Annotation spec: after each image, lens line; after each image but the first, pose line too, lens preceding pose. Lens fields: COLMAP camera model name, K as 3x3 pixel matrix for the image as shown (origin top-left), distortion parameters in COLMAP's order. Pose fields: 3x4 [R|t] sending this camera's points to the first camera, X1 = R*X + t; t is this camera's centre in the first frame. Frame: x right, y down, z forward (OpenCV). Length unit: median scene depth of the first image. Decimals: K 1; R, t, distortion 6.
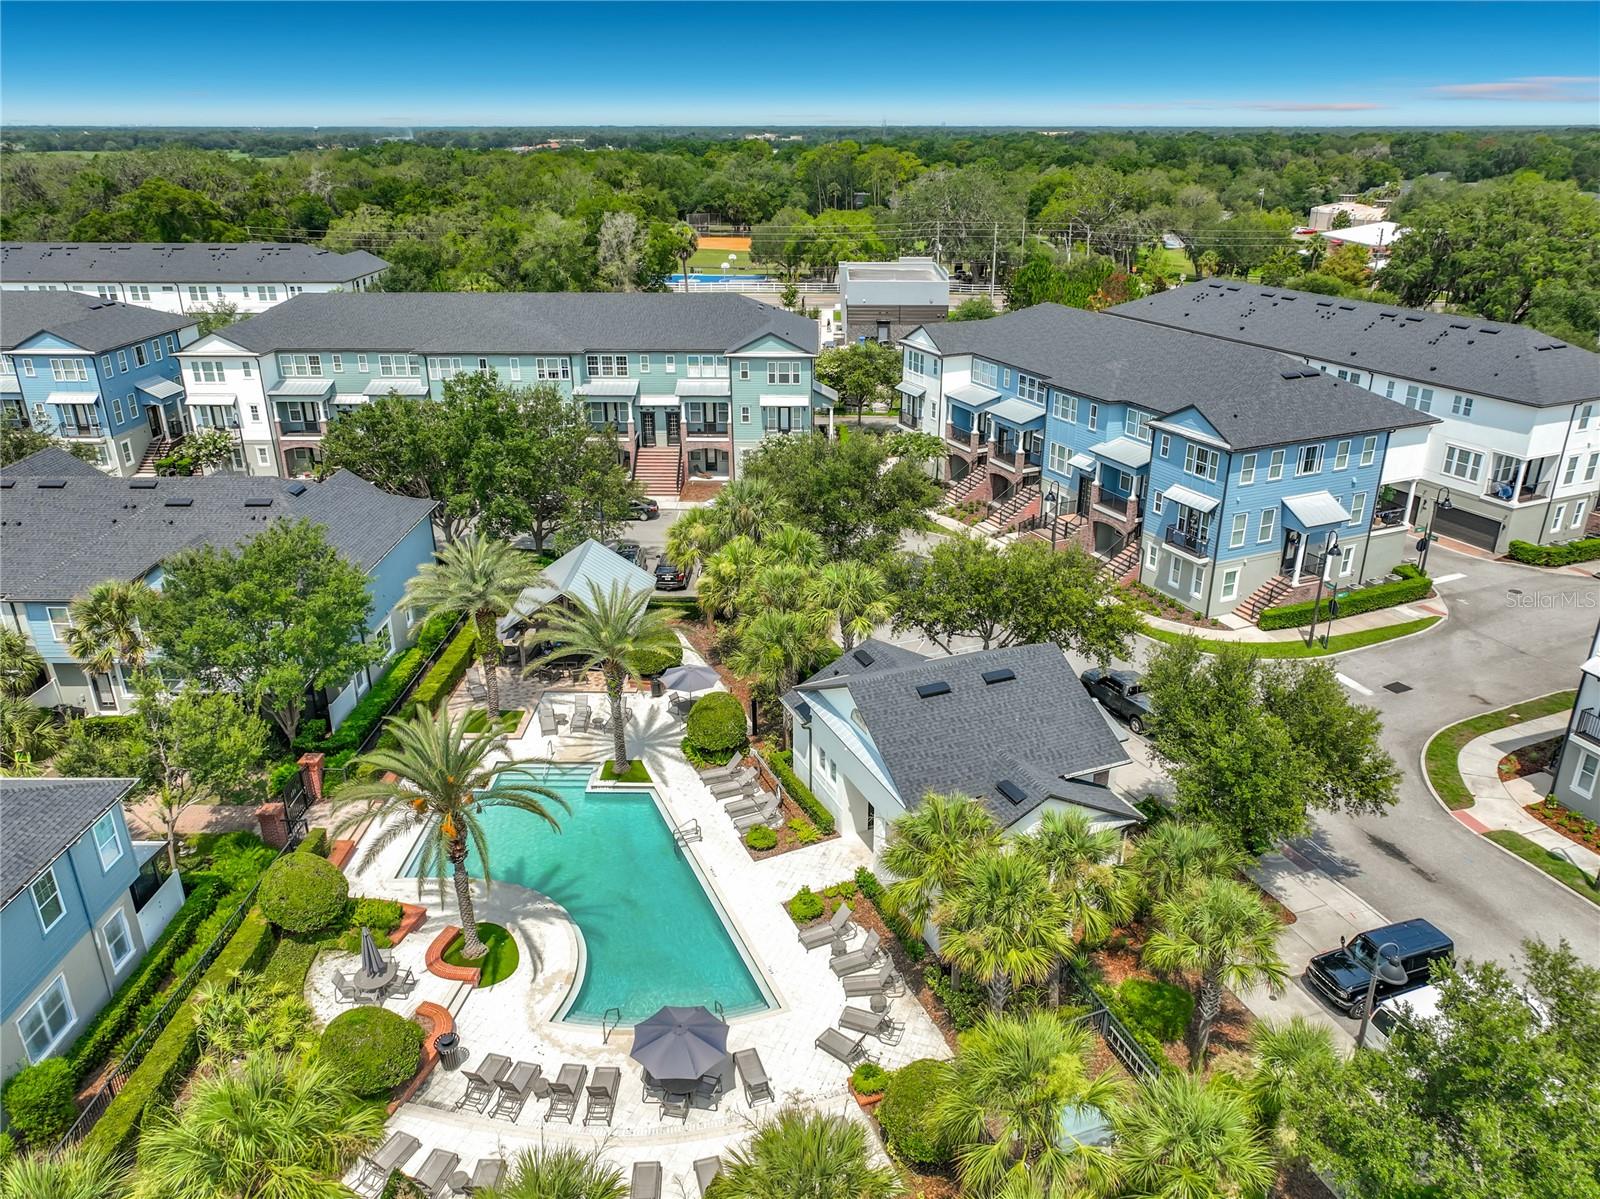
lens RADIAL K [[1126.9, 0, 791.3], [0, 1126.9, 604.4], [0, 0, 1]] dist [0.008676, 0.008633]
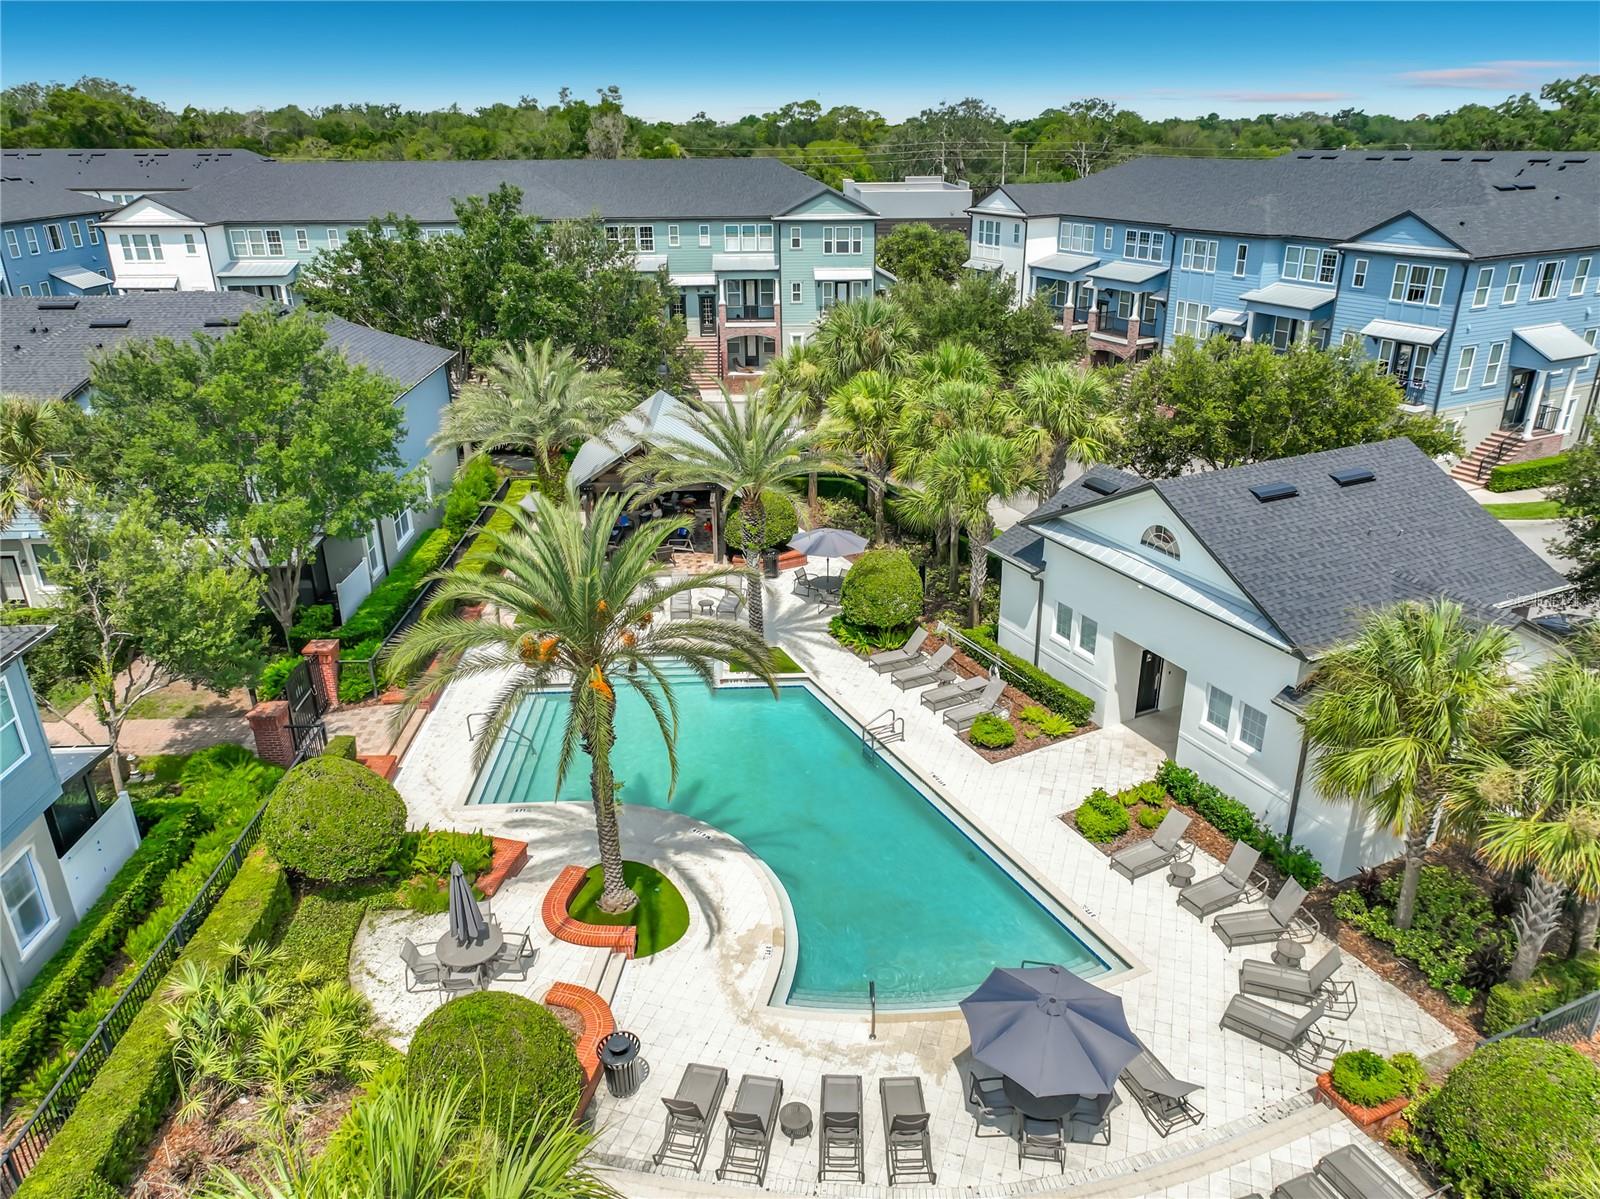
lens RADIAL K [[1126.9, 0, 809.8], [0, 1126.9, 592.8], [0, 0, 1]] dist [0.008676, 0.008633]
pose [[0.998027, -0.026633, 0.056850, -0.166972], [0.026573, 0.999645, 0.001807, 0.111163], [-0.056878, -0.000293, 0.998381, 0.297829]]
